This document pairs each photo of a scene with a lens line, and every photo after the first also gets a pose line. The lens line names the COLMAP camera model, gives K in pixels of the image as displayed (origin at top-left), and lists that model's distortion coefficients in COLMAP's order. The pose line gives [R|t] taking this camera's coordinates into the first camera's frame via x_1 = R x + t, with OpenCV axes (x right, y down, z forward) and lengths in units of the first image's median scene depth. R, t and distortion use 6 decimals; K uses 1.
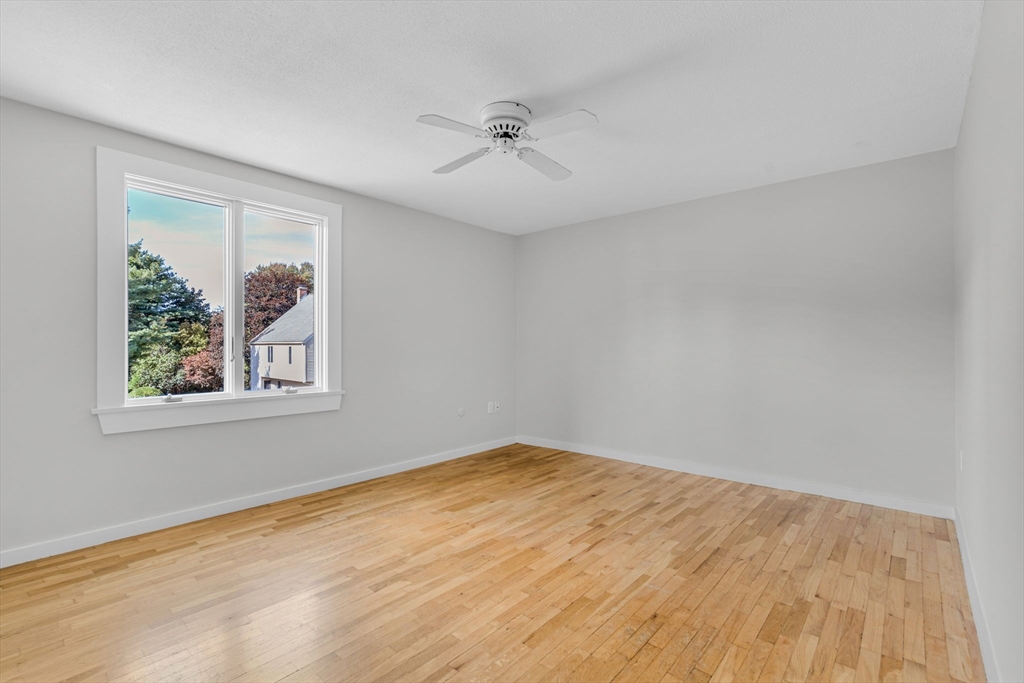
lens RADIAL K [[475.2, 0, 512.0], [0, 475.2, 341.5], [0, 0, 1]] dist [-0.002449, 0.000841]
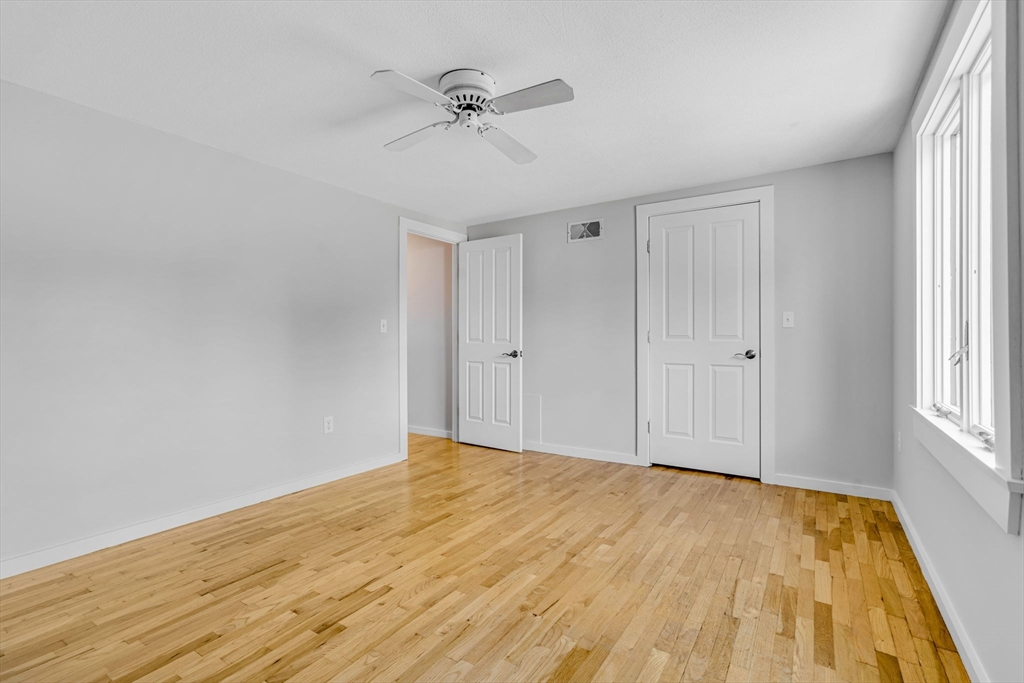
lens RADIAL K [[468.4, 0, 508.6], [0, 468.4, 316.3], [0, 0, 1]] dist [-0.036216, 0.030878]
pose [[-0.991745, 0.000478, -0.128225, 0.023911], [0.007291, 0.998586, -0.052664, 0.011342], [0.128019, -0.053164, -0.990346, 1.752518]]
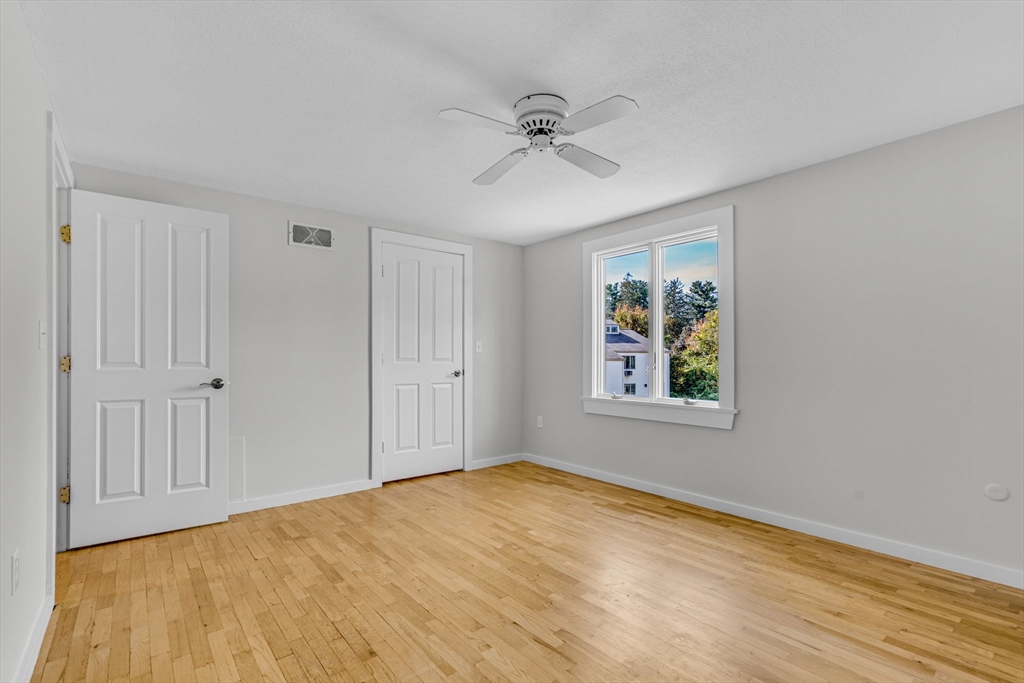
lens RADIAL K [[475.2, 0, 512.0], [0, 475.2, 341.5], [0, 0, 1]] dist [-0.002449, 0.000841]
pose [[-0.177675, -0.033093, -0.983533, 0.840308], [0.010941, 0.999306, -0.035601, 0.003151], [0.984028, -0.017086, -0.177190, 1.022820]]
